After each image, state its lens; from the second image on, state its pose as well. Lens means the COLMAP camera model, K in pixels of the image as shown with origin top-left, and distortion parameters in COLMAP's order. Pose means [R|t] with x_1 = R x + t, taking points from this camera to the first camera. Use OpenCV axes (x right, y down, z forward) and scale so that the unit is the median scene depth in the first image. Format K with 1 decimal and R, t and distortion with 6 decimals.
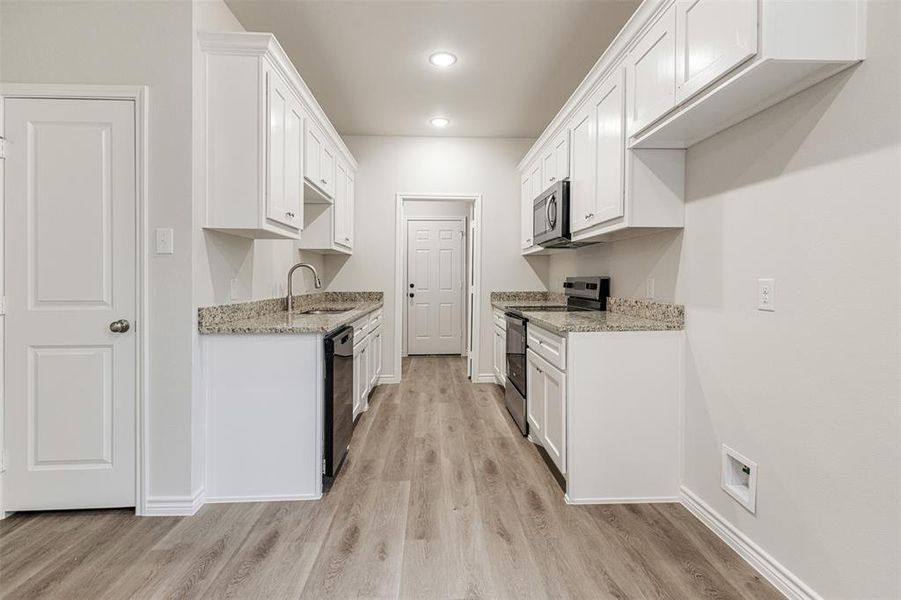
lens RADIAL K [[417.7, 0, 447.3], [0, 417.7, 278.0], [0, 0, 1]] dist [0.002565, 0.000431]
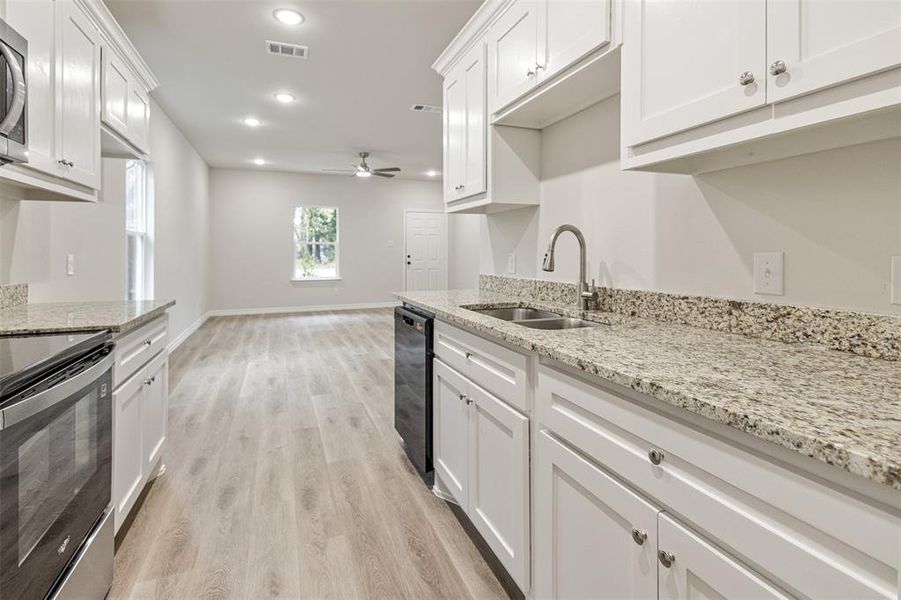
lens RADIAL K [[429.8, 0, 446.9], [0, 429.8, 258.4], [0, 0, 1]] dist [0.002880, 0.000569]
pose [[-0.942491, 0.008891, -0.334114, -0.019101], [0.005158, 0.999914, 0.012059, 0.001618], [0.334192, 0.009642, -0.942456, 1.843290]]
